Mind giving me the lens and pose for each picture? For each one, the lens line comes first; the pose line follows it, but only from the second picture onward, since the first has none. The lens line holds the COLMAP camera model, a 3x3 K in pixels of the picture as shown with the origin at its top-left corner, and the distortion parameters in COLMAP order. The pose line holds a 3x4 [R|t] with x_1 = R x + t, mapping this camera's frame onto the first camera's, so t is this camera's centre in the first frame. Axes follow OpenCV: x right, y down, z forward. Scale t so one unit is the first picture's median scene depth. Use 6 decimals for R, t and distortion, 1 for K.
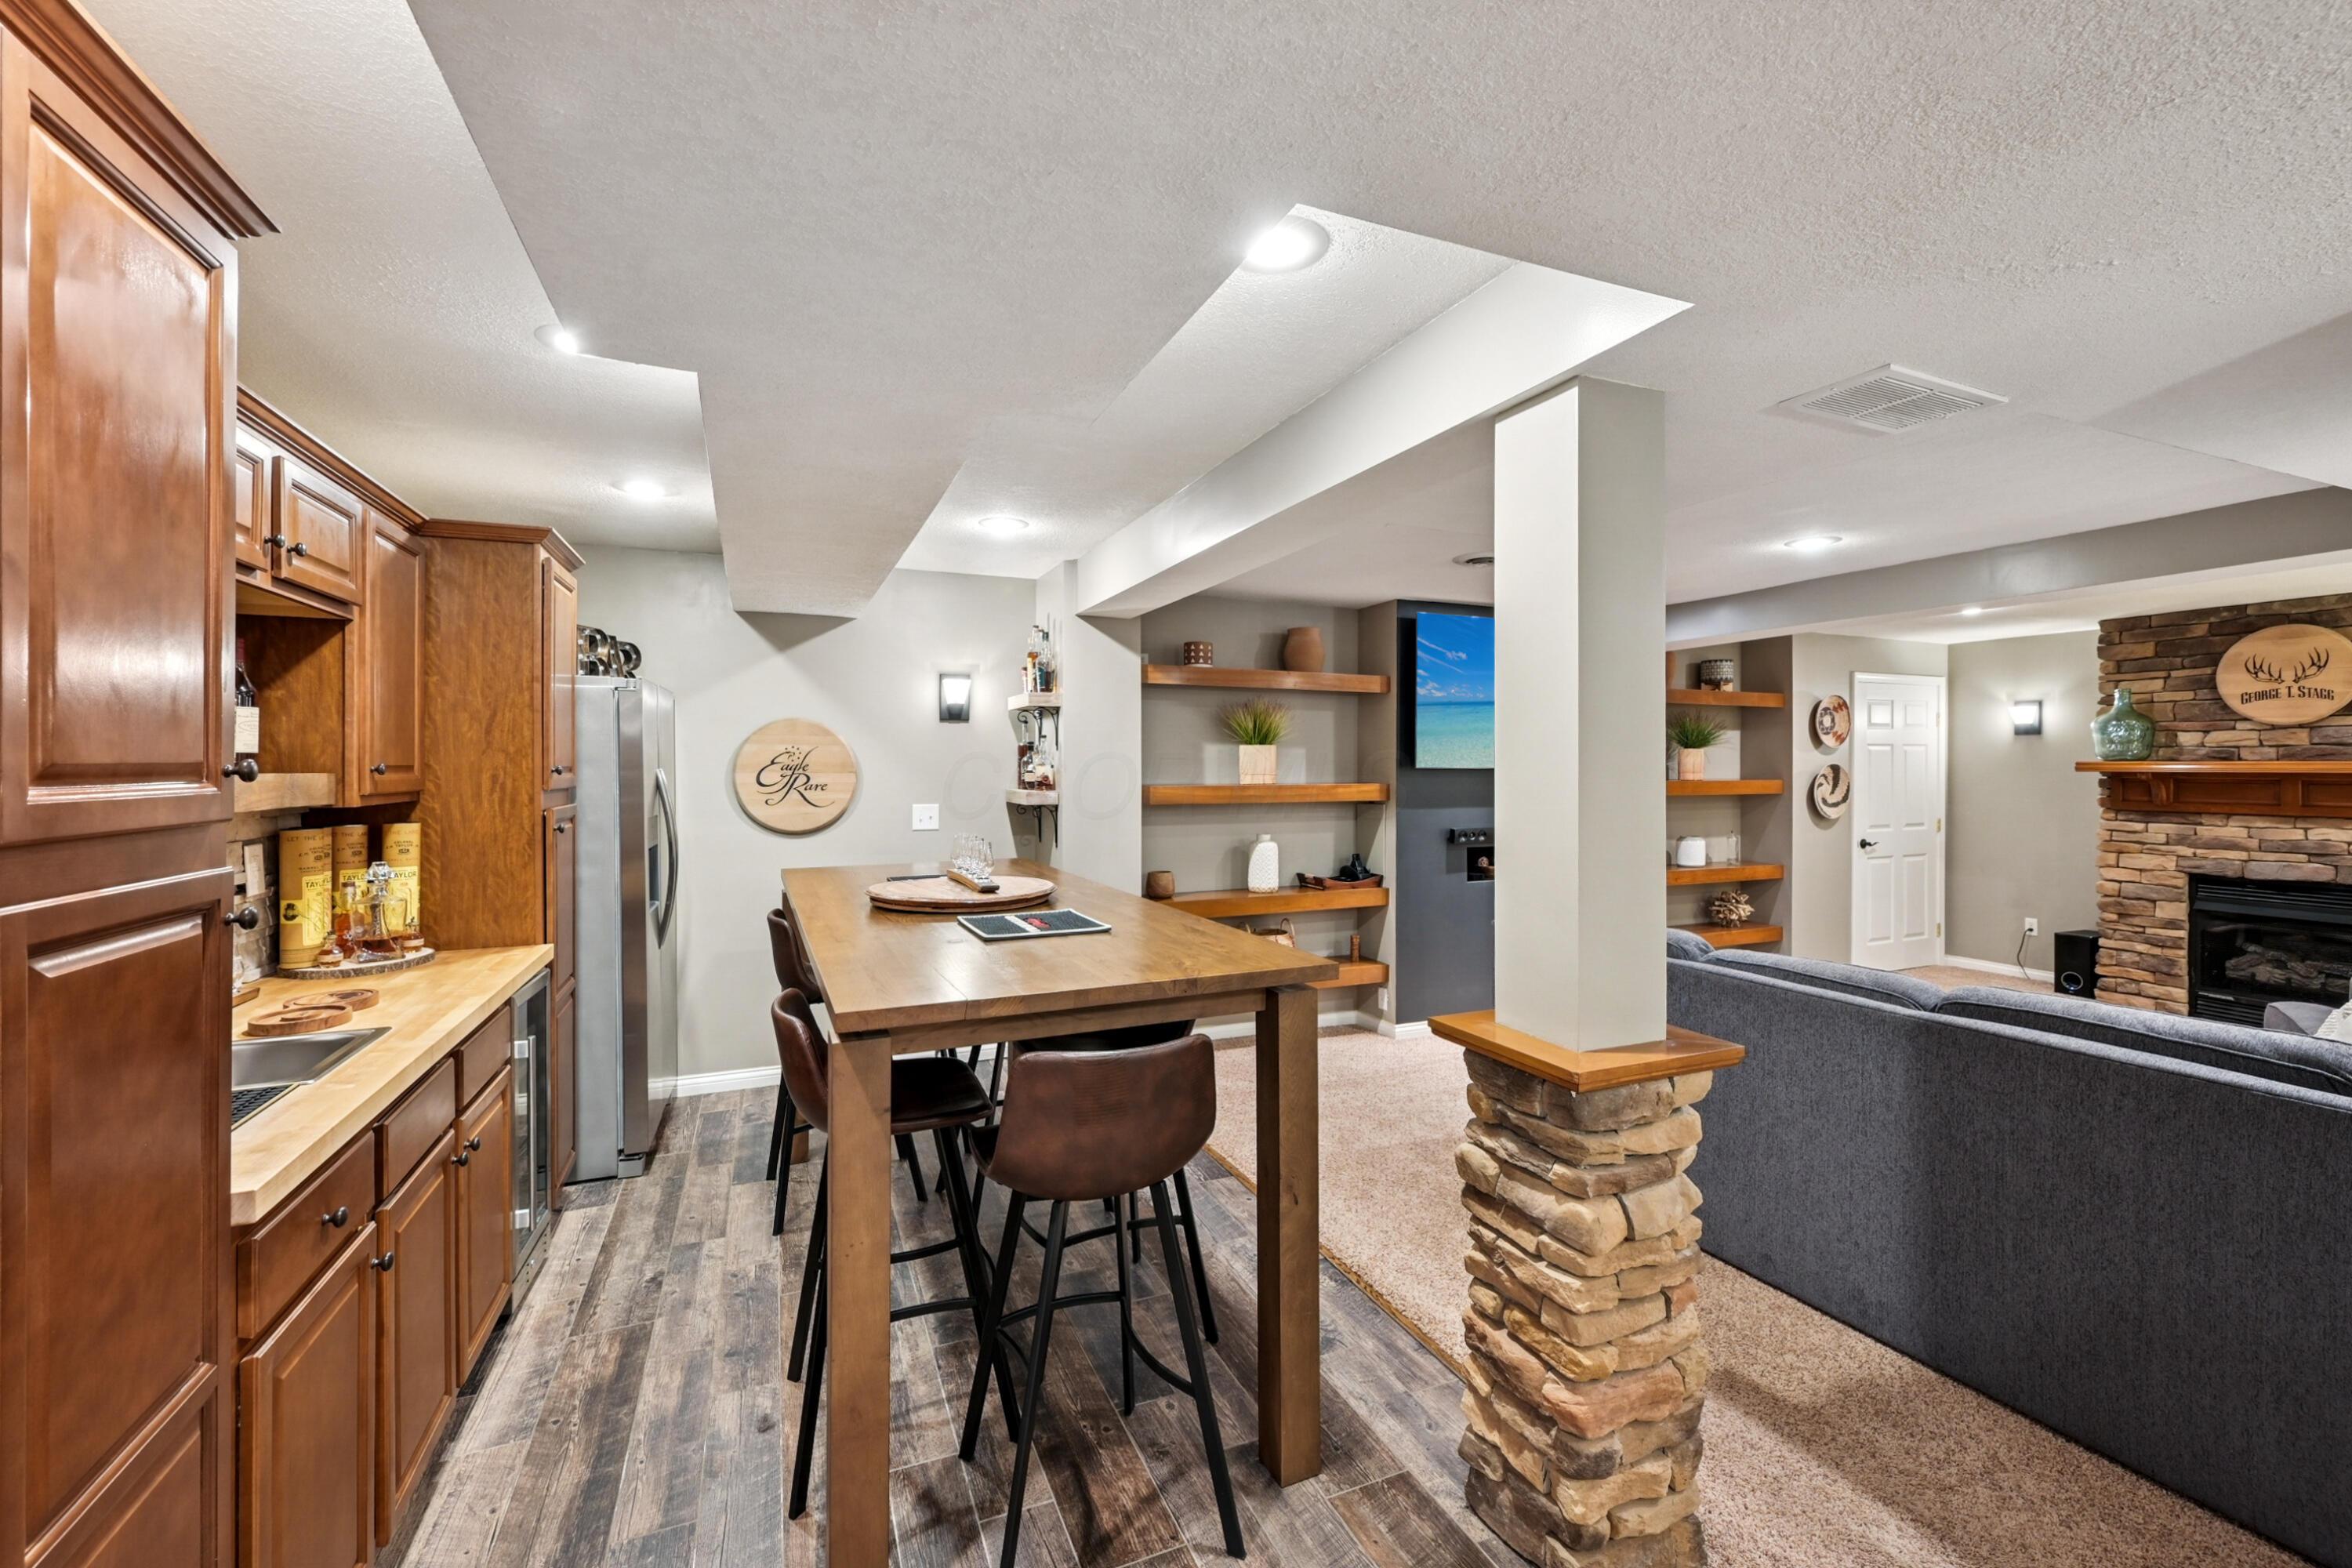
lens RADIAL K [[963.9, 0, 1181.8], [0, 963.9, 771.7], [0, 0, 1]] dist [0.001255, 0.000412]
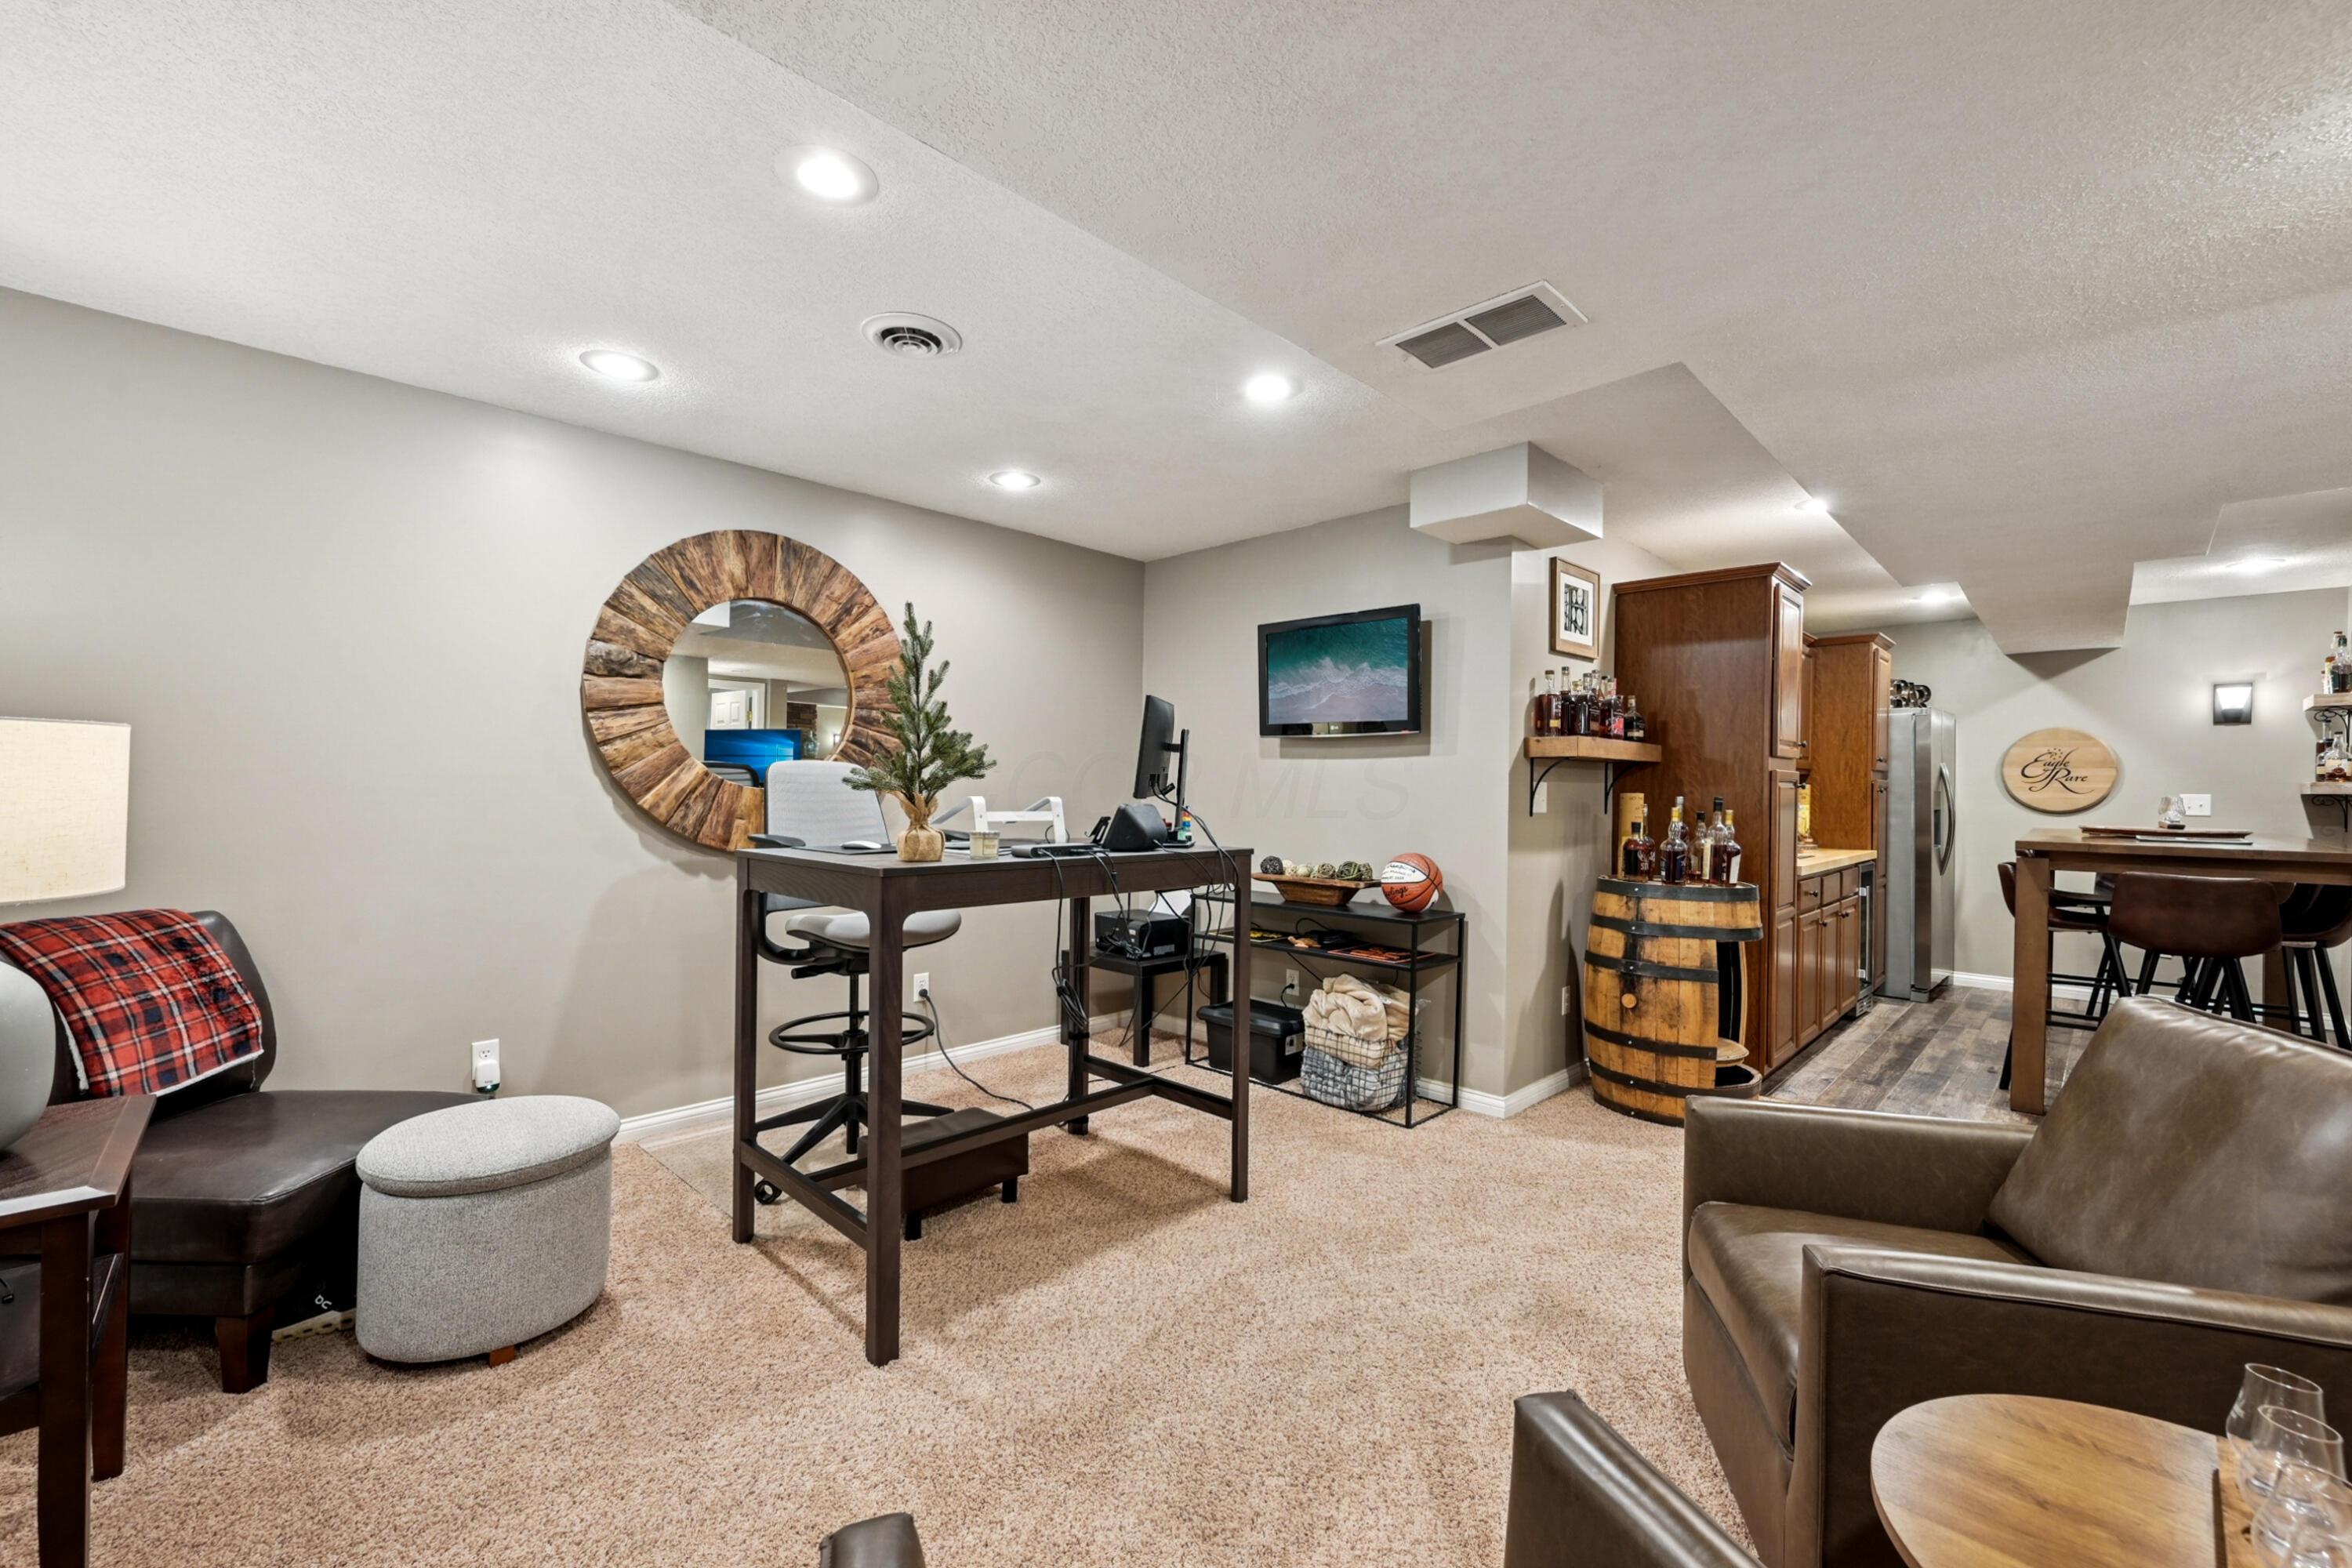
lens RADIAL K [[940.4, 0, 1176.0], [0, 940.4, 784.0], [0, 0, 1]] dist [0.000674, 0.000196]
pose [[0.373411, 0.002653, -0.927662, 0.384153], [-0.020642, 0.999772, -0.005449, 0.059399], [0.927436, 0.021184, 0.373381, -0.677940]]
